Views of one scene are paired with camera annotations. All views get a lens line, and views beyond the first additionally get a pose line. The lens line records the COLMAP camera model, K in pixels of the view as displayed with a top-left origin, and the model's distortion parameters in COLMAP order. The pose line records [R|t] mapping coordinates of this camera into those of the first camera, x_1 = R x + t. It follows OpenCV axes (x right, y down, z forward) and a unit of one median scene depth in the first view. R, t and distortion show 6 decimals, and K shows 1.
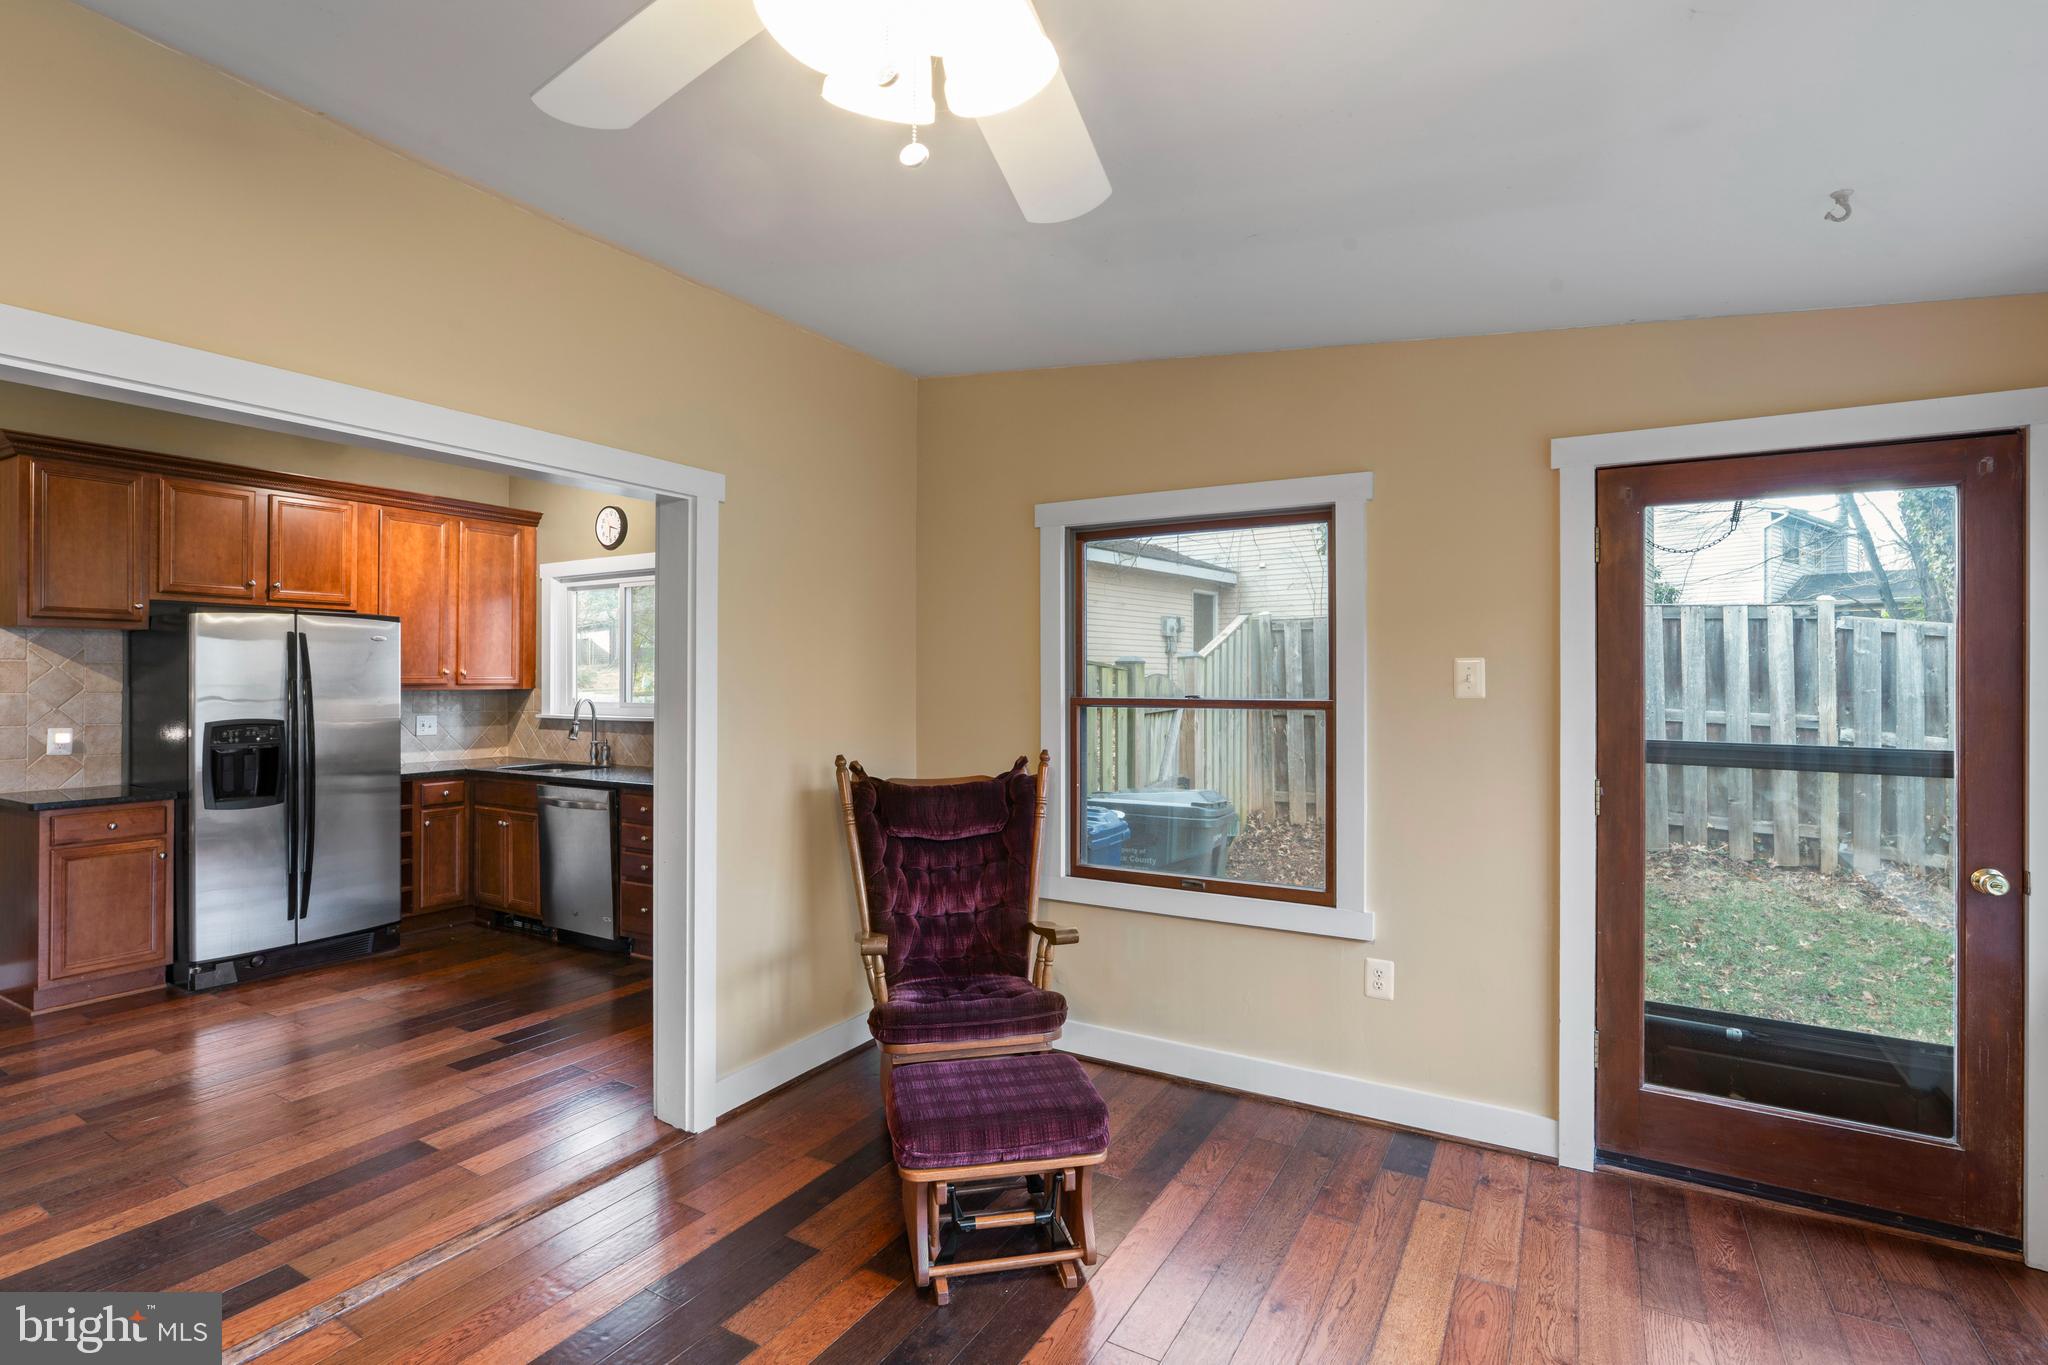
lens RADIAL K [[969.6, 0, 1024.2], [0, 969.6, 675.4], [0, 0, 1]] dist [-0.000099, -0.000096]
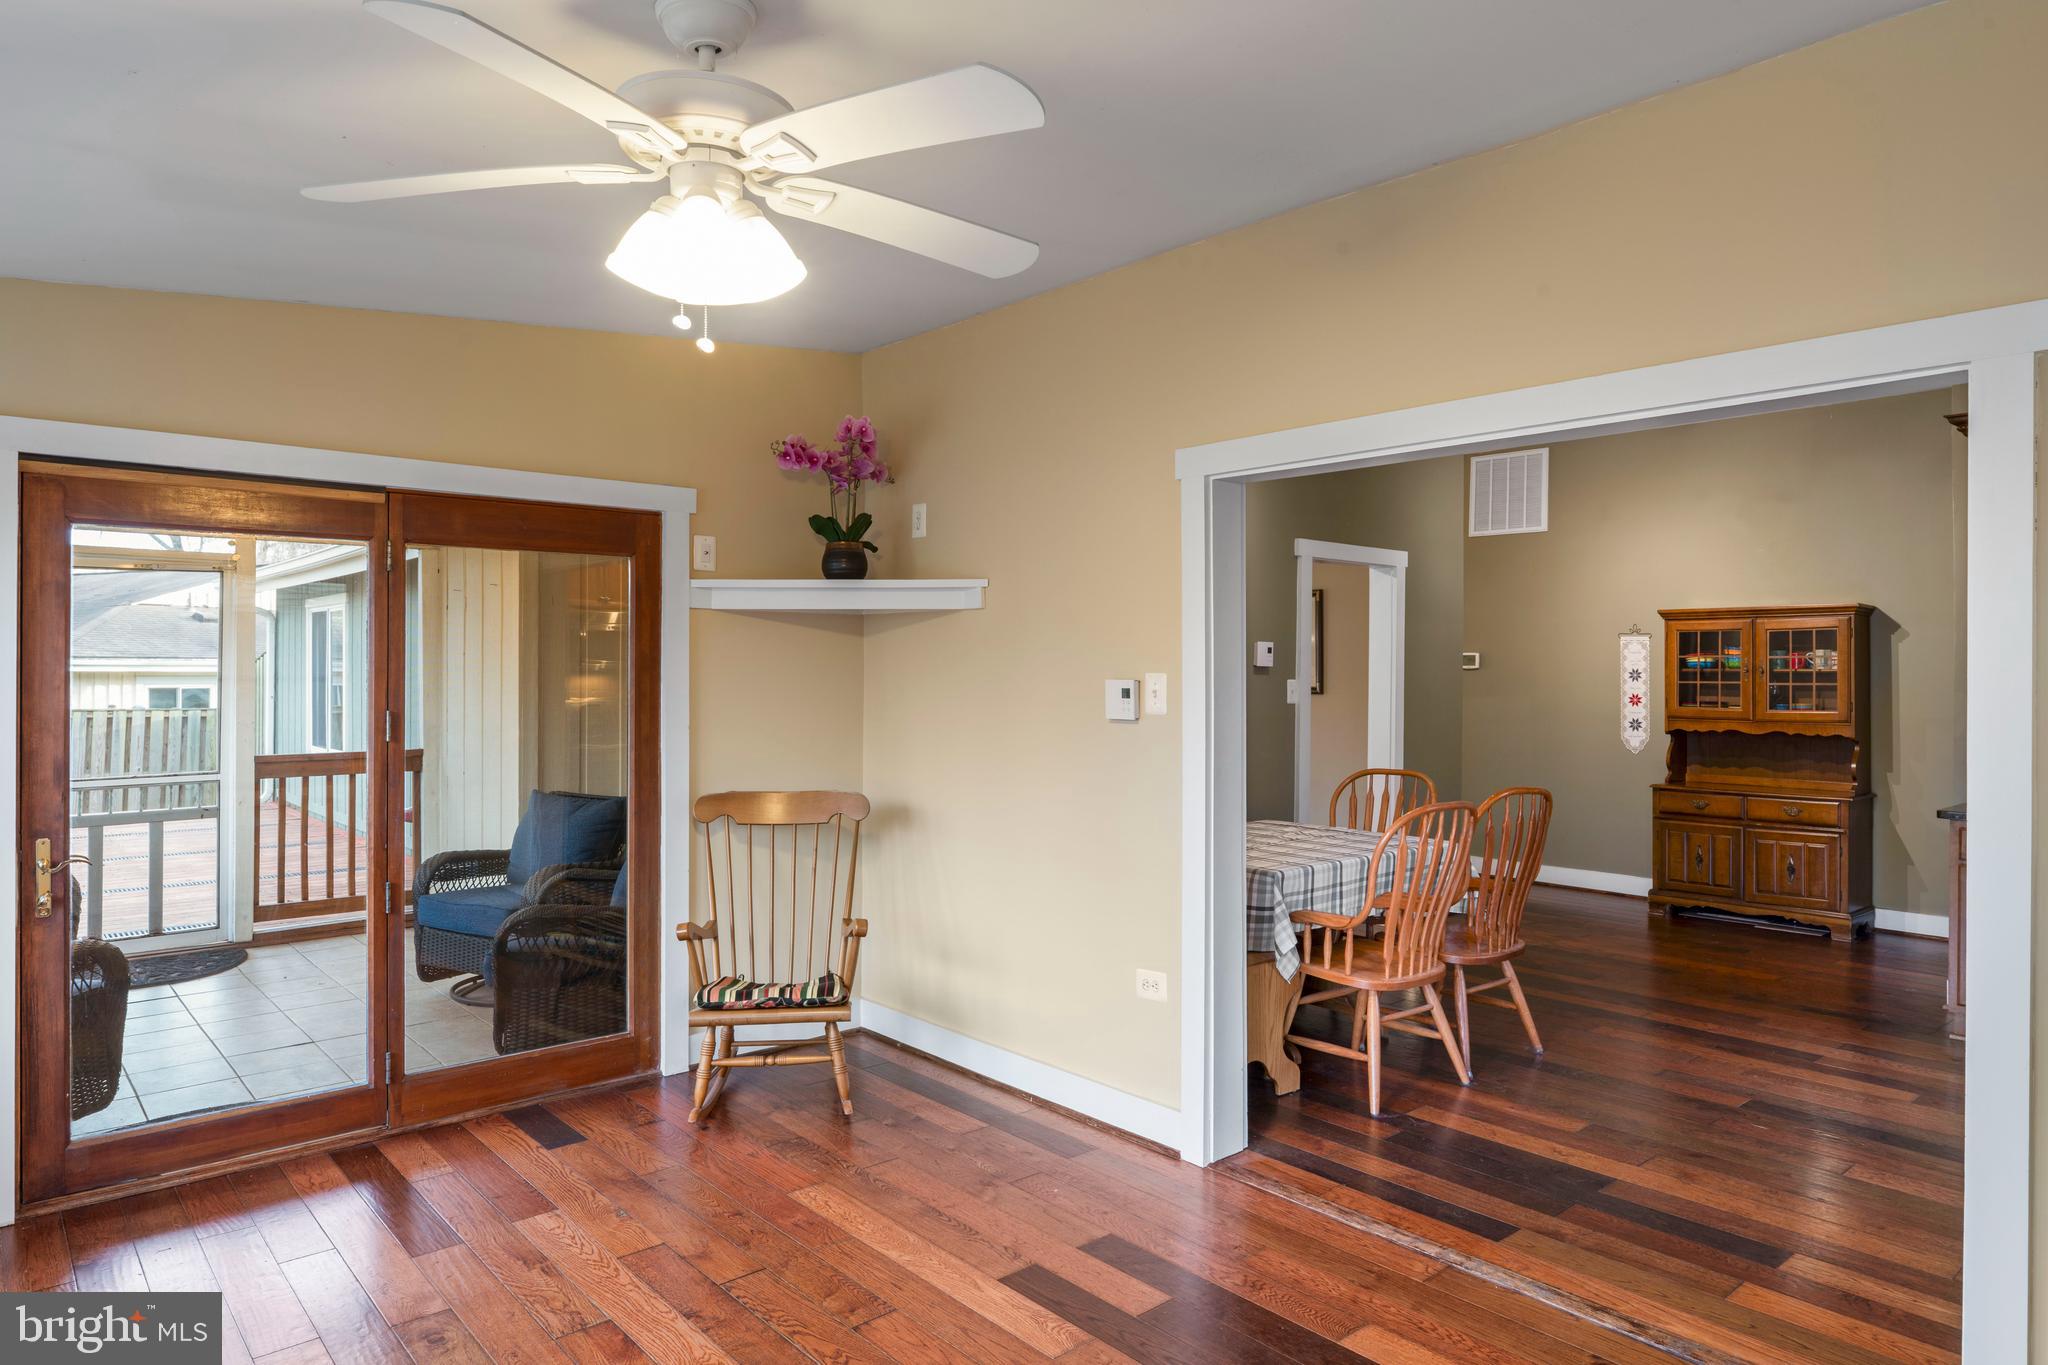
lens RADIAL K [[1251.5, 0, 1023.0], [0, 1251.5, 665.7], [0, 0, 1]] dist [-0.002340, -0.000779]
pose [[-0.321318, -0.005741, -0.946954, 0.694998], [0.000092, 0.999981, -0.006094, -0.006420], [0.946971, -0.002045, -0.321311, 0.881254]]
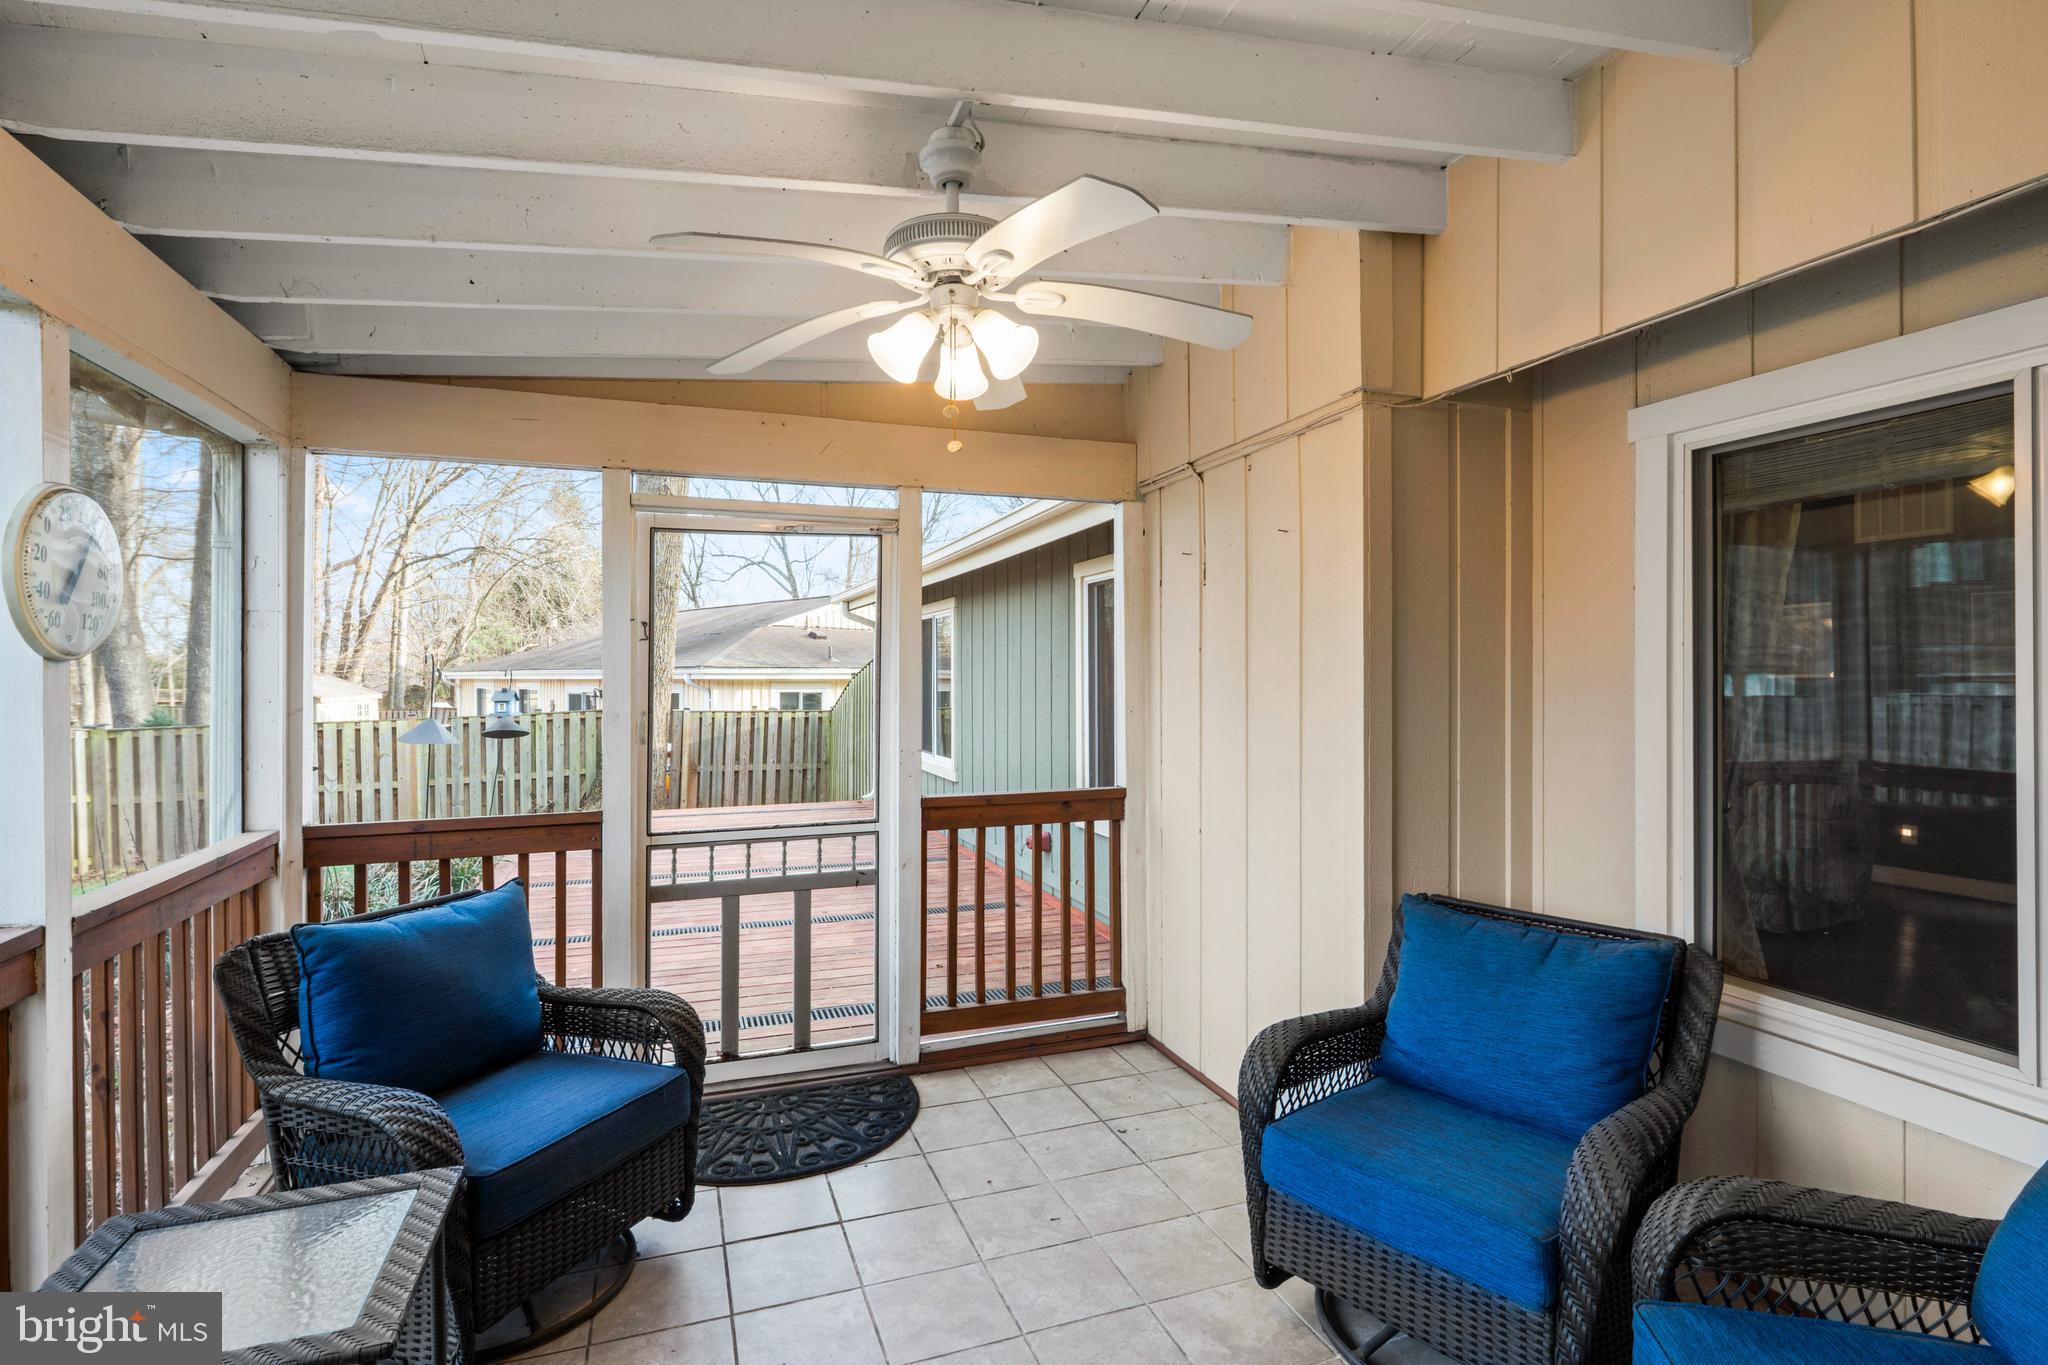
lens RADIAL K [[991.4, 0, 1024.0], [0, 991.4, 682.5], [0, 0, 1]] dist [0.000340, 0.000011]
pose [[-0.638745, 0.001199, -0.769417, 0.544197], [-0.000448, 0.999998, 0.001930, -0.006225], [0.769418, 0.001577, -0.638744, 0.669836]]
